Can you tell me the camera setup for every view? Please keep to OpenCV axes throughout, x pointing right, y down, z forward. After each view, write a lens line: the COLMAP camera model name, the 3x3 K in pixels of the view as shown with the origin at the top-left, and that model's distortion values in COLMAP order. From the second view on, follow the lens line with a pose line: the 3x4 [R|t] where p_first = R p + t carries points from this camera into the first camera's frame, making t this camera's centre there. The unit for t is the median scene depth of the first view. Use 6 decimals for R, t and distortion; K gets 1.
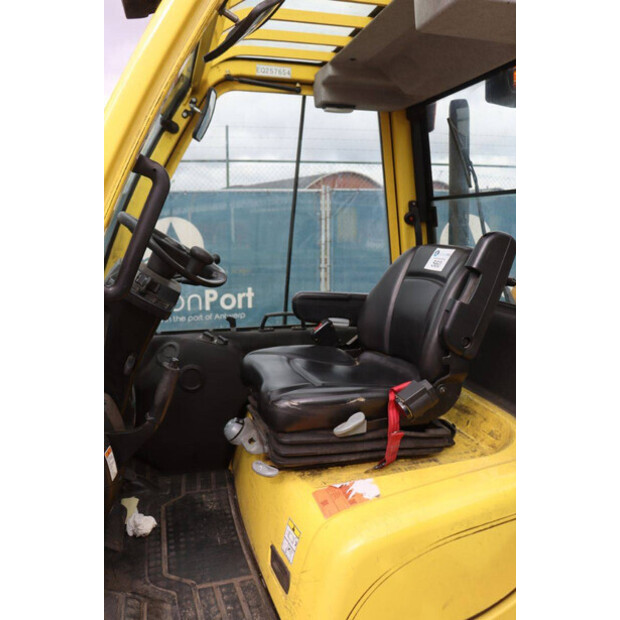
lens RADIAL K [[484.6, 0, 310.0], [0, 484.6, 310.0], [0, 0, 1]] dist [-0.147168, 0.099228]
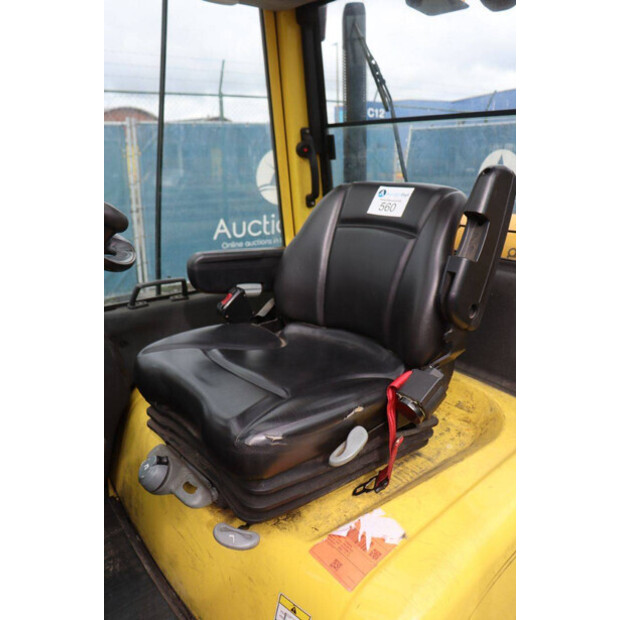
lens RADIAL K [[484.6, 0, 310.0], [0, 484.6, 310.0], [0, 0, 1]] dist [-0.147168, 0.099228]
pose [[0.920380, -0.117658, 0.372904, -0.145356], [0.069470, 0.987687, 0.140173, -0.043570], [-0.384805, -0.103107, 0.917221, 0.278991]]
